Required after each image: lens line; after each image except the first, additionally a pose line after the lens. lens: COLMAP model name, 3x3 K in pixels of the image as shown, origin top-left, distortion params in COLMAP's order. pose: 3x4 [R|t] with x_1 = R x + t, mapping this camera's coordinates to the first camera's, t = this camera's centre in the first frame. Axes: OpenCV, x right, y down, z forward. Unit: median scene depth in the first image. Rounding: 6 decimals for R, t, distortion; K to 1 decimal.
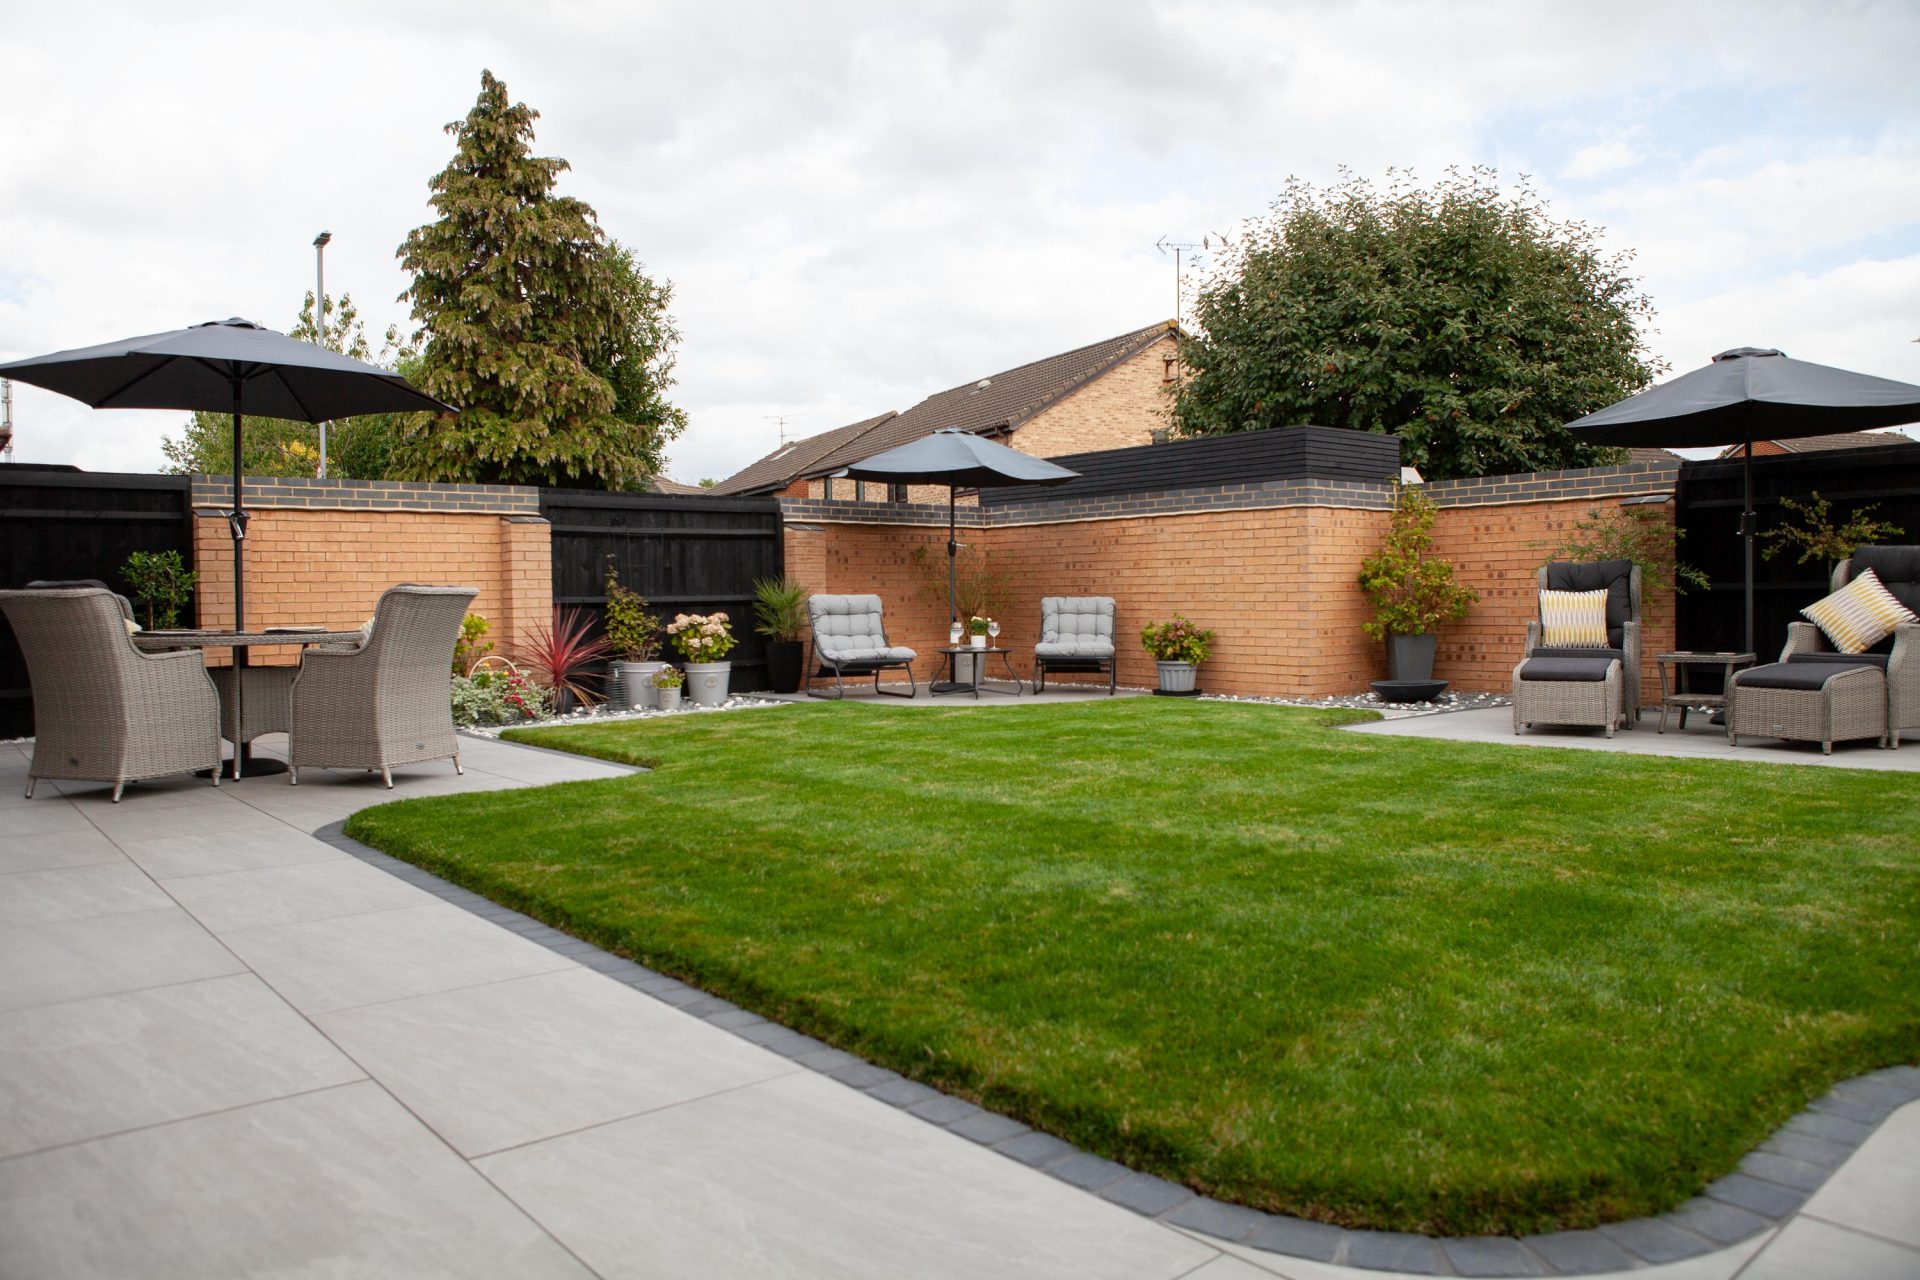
lens RADIAL K [[1353.8, 0, 942.1], [0, 1353.8, 636.1], [0, 0, 1]] dist [-0.076064, 0.015204]
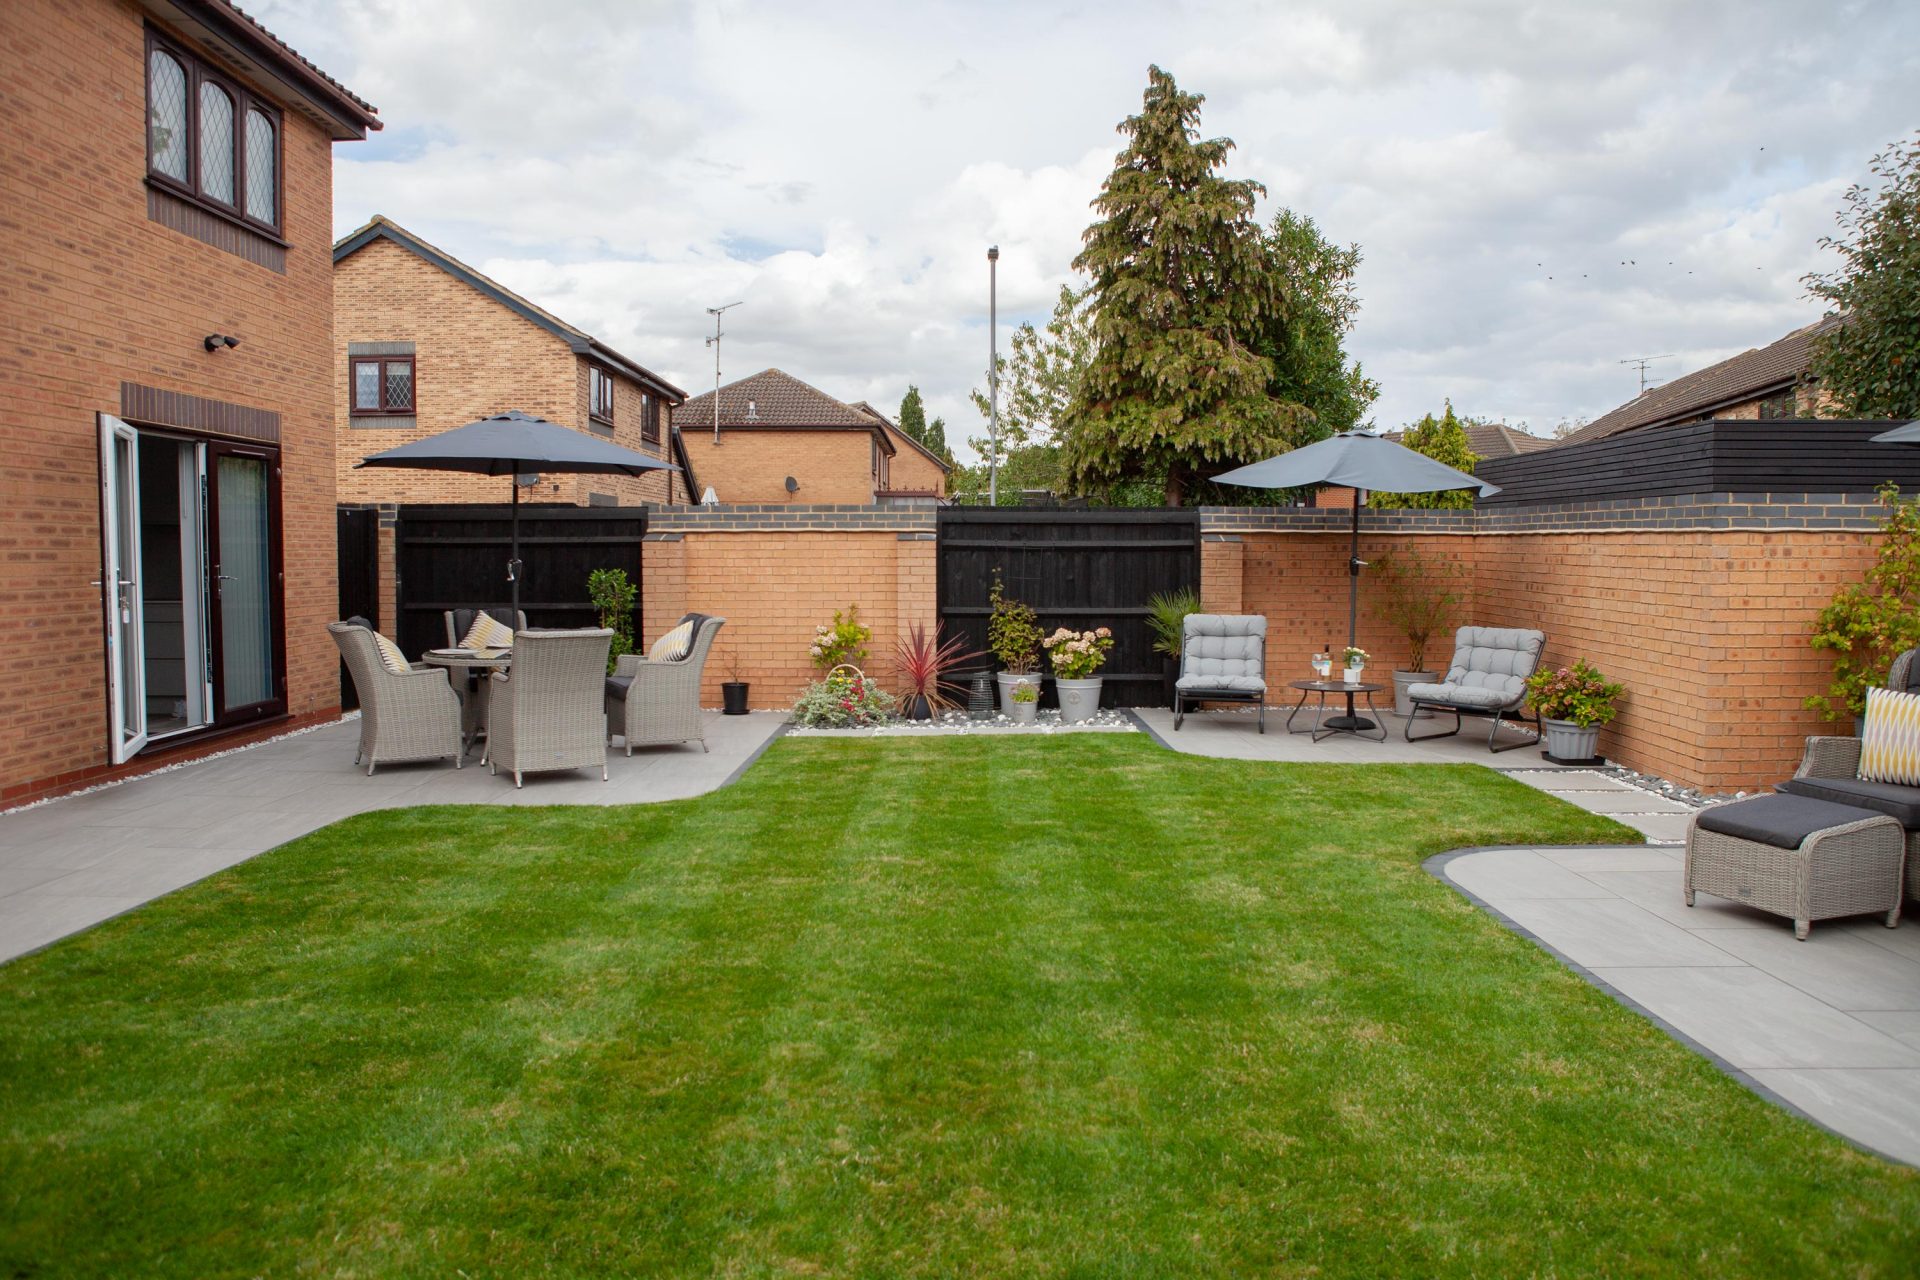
lens RADIAL K [[1353.8, 0, 940.2], [0, 1353.8, 642.7], [0, 0, 1]] dist [-0.076064, 0.015204]
pose [[0.757352, 0.059920, -0.650251, 0.387931], [-0.027900, 0.997841, 0.059455, -0.061199], [0.652410, -0.026886, 0.757389, 0.164854]]
